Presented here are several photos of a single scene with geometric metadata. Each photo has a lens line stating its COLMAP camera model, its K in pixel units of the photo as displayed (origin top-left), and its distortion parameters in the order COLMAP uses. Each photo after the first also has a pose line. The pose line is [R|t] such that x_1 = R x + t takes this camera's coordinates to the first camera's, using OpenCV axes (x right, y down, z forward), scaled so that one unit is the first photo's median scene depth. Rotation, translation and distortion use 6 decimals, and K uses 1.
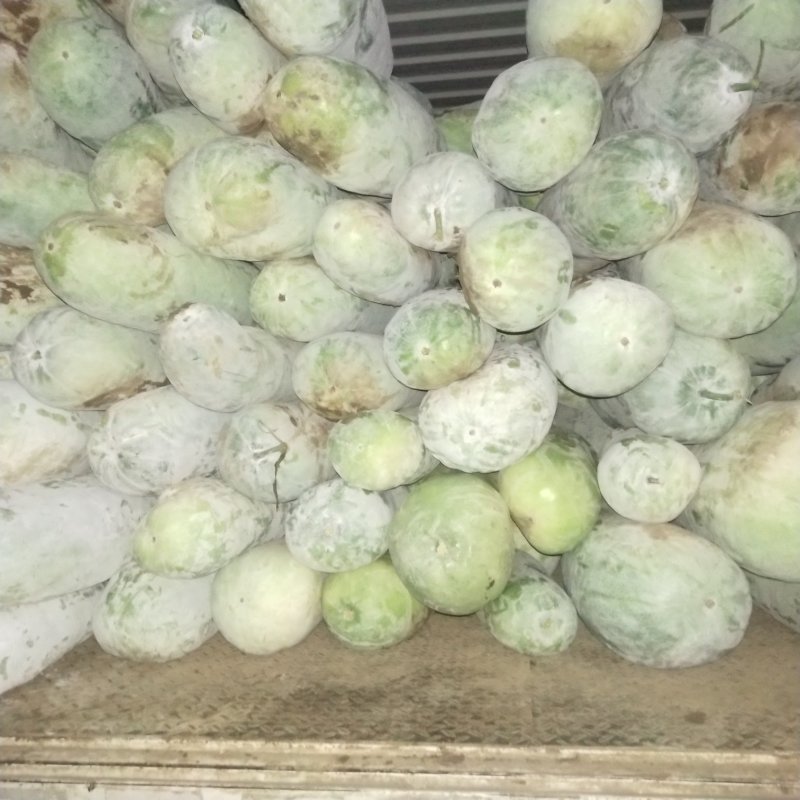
lens RADIAL K [[798.2, 0, 401.2], [0, 798.2, 395.5], [0, 0, 1]] dist [-0.004105, 0.022179]
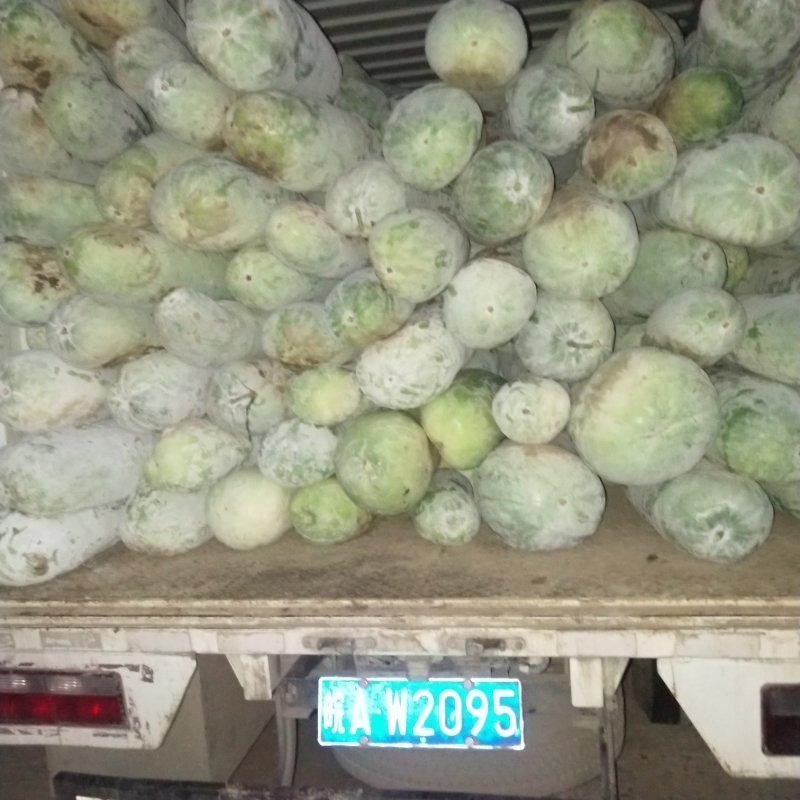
lens RADIAL K [[798.2, 0, 401.2], [0, 798.2, 395.5], [0, 0, 1]] dist [-0.004105, 0.022179]
pose [[0.997975, -0.028063, -0.057086, 0.183515], [0.032512, 0.996378, 0.078574, -0.030114], [0.054674, -0.080271, 0.995272, -0.315439]]
